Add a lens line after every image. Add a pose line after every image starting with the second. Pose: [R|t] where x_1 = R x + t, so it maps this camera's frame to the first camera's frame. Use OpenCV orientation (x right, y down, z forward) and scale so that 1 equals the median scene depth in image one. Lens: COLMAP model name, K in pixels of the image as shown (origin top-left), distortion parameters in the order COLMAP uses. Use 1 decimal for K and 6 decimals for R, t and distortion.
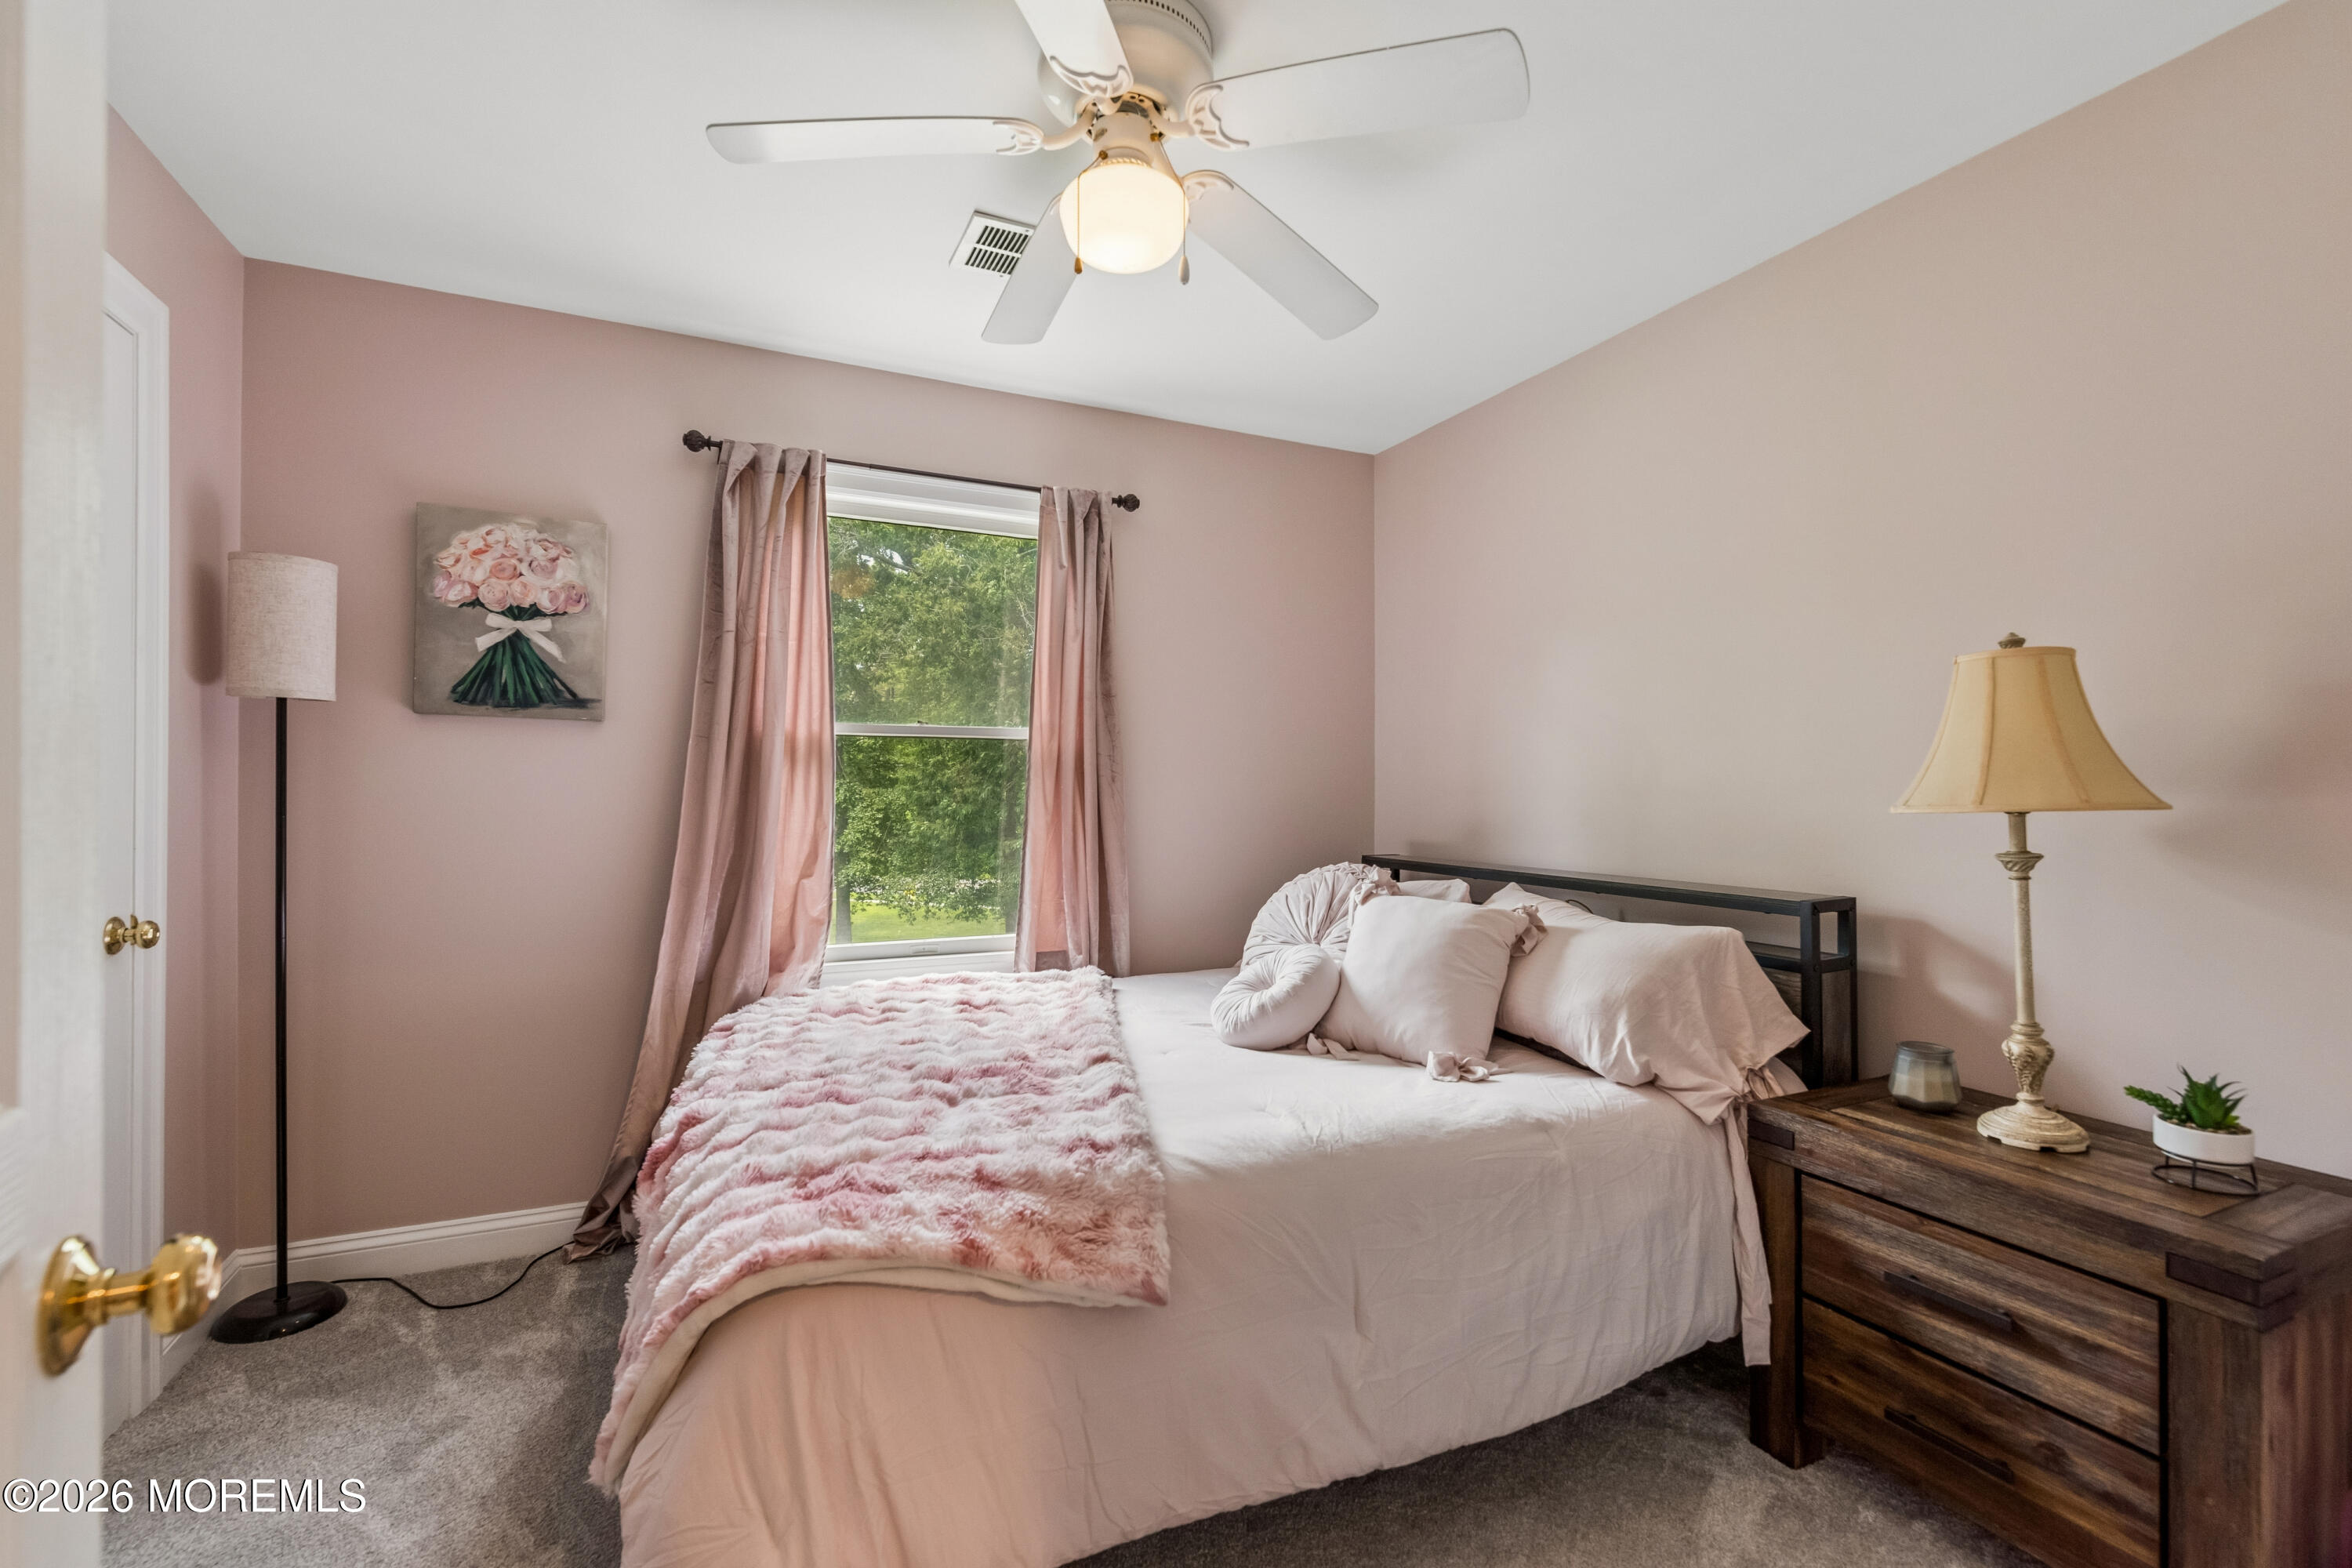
lens RADIAL K [[1039.8, 0, 1183.0], [0, 1039.8, 791.5], [0, 0, 1]] dist [0.001392, -0.001097]
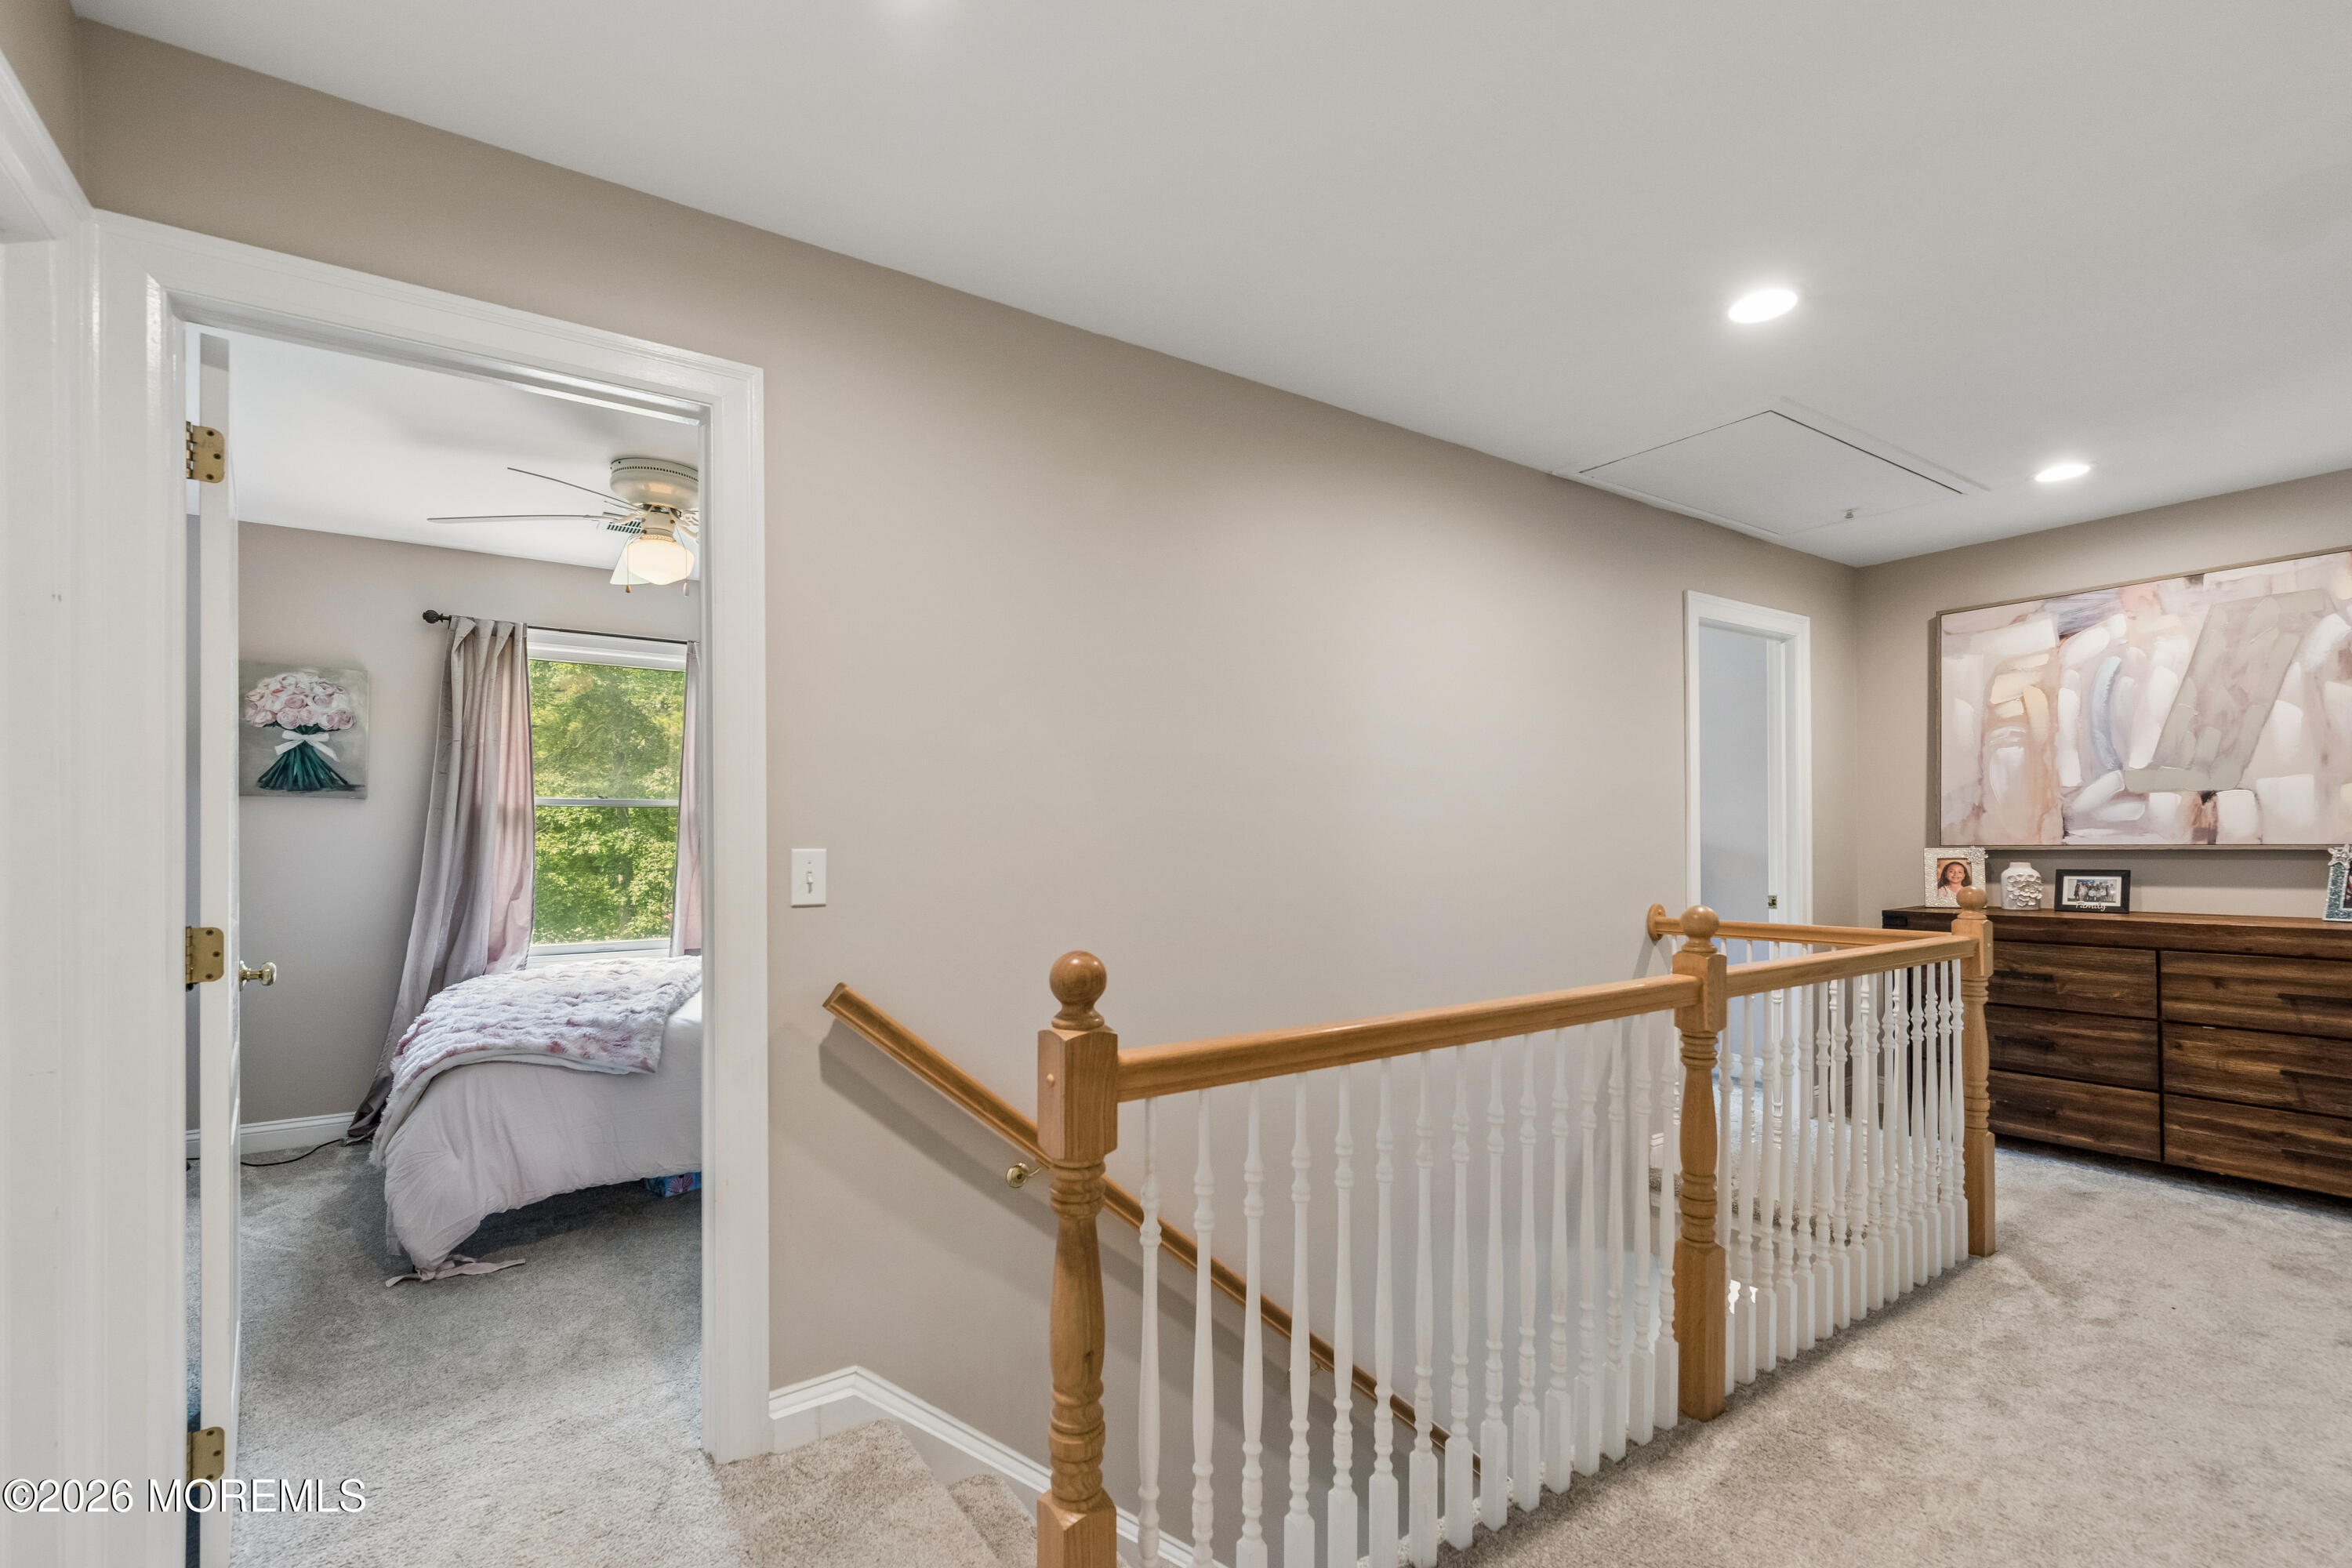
lens RADIAL K [[1039.8, 0, 1178.7], [0, 1039.8, 830.3], [0, 0, 1]] dist [0.001392, -0.001097]
pose [[0.986187, -0.006932, 0.165491, 0.386415], [0.007287, 0.999972, -0.001540, -0.010343], [-0.165476, 0.002725, 0.986210, -0.742830]]
